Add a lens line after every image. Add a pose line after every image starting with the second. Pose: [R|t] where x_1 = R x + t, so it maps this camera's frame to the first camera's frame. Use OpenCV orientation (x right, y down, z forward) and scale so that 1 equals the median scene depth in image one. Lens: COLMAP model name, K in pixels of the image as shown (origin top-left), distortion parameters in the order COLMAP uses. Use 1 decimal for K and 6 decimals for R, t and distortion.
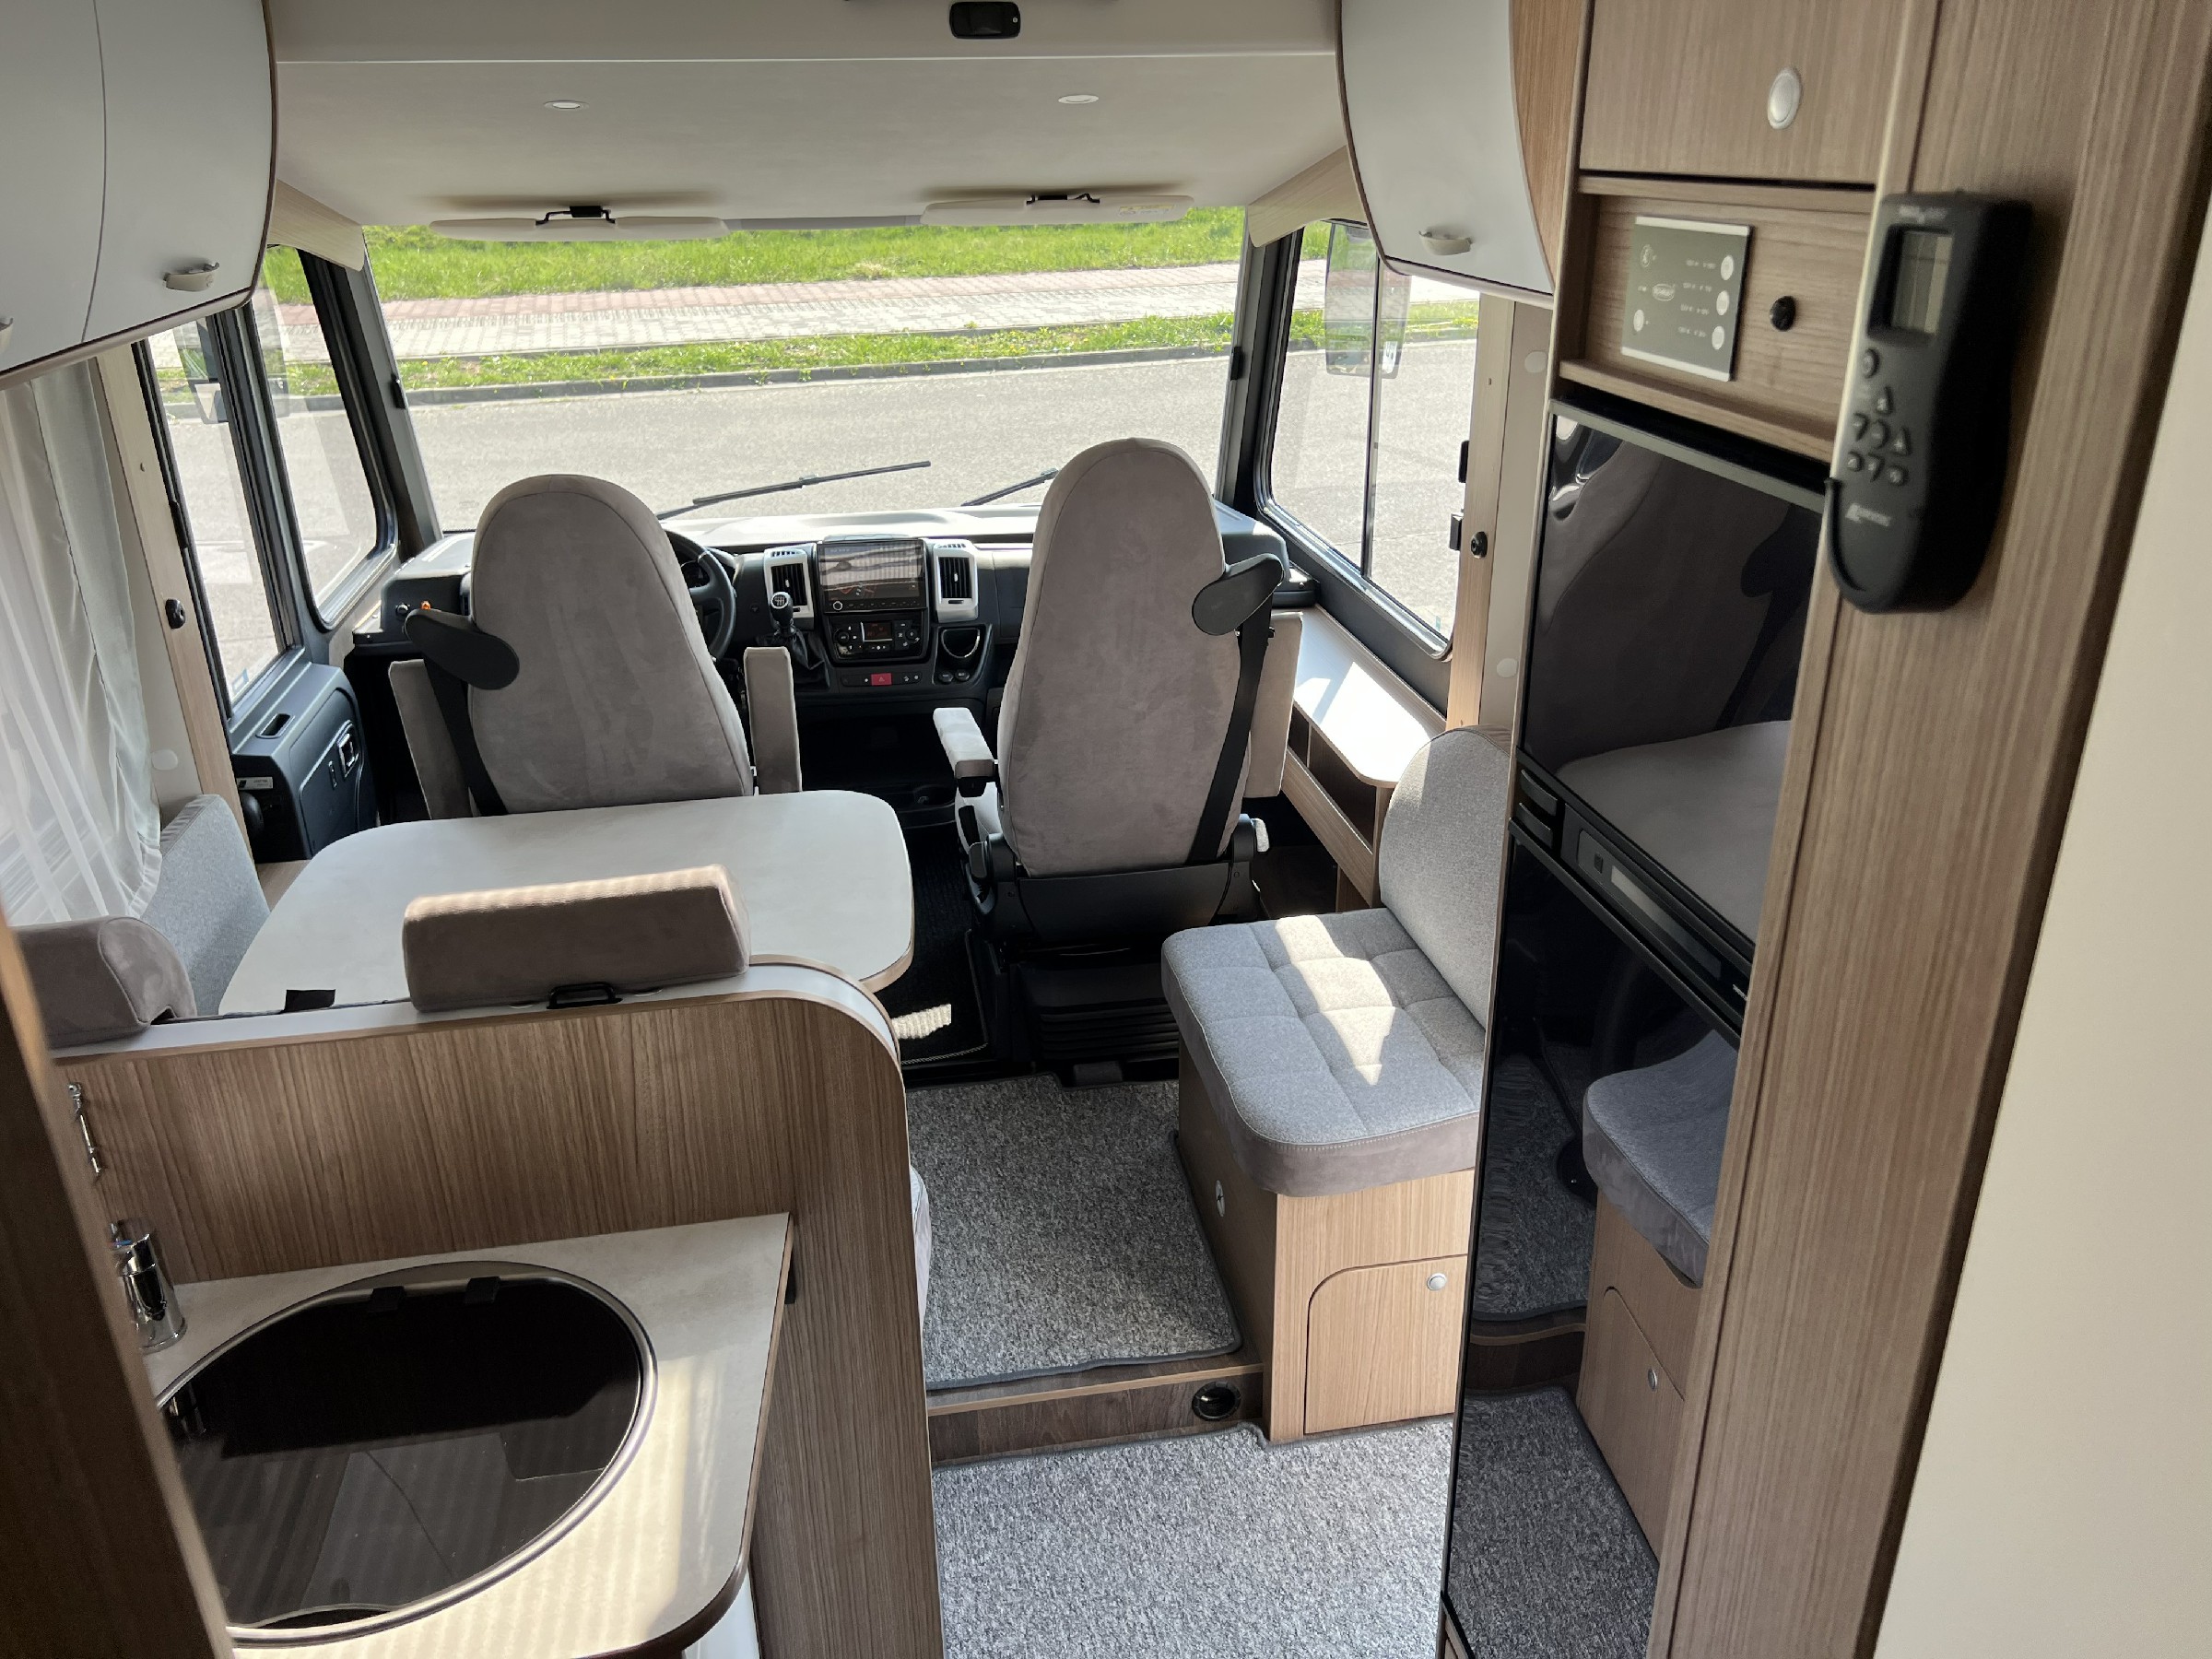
lens RADIAL K [[1674.0, 0, 1112.0], [0, 1674.0, 829.8], [0, 0, 1]] dist [0.051135, -0.053527]
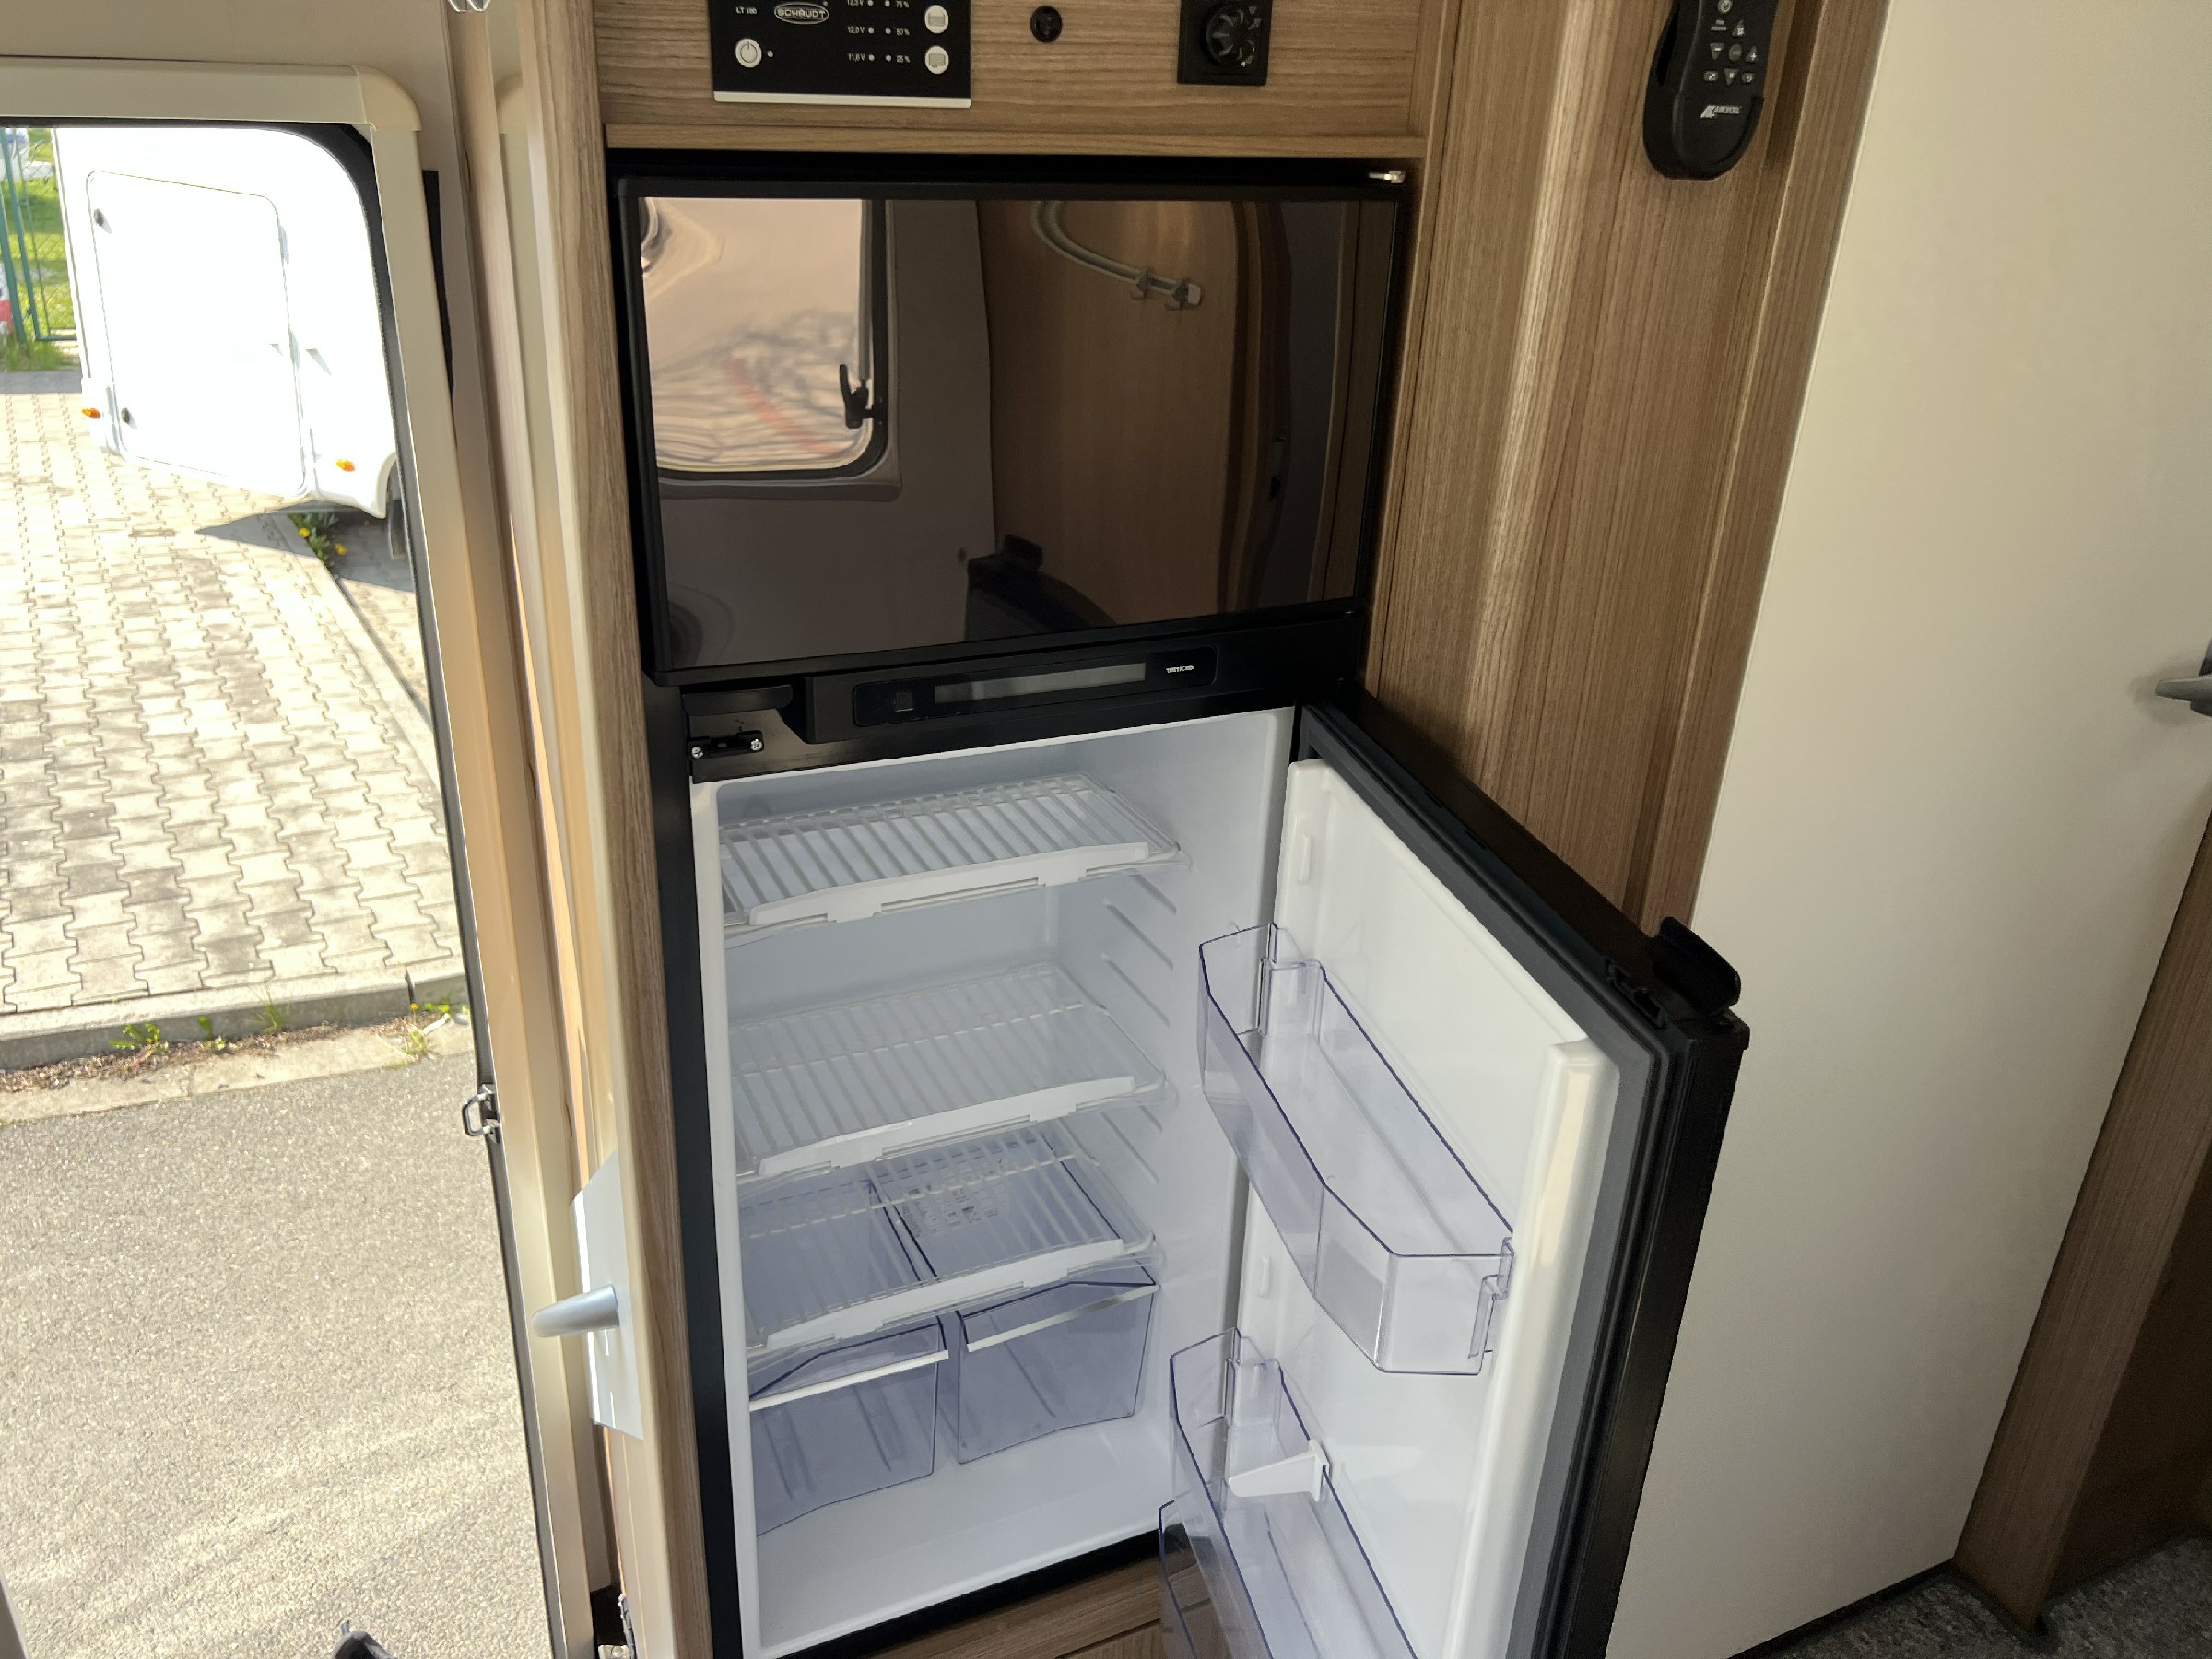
lens RADIAL K [[1674.0, 0, 1105.1], [0, 1674.0, 819.8], [0, 0, 1]] dist [0.051135, -0.053527]
pose [[-0.252568, -0.390244, 0.885392, -0.660267], [0.348263, 0.817066, 0.459474, -0.363426], [-0.902730, 0.424398, -0.070457, 1.224165]]
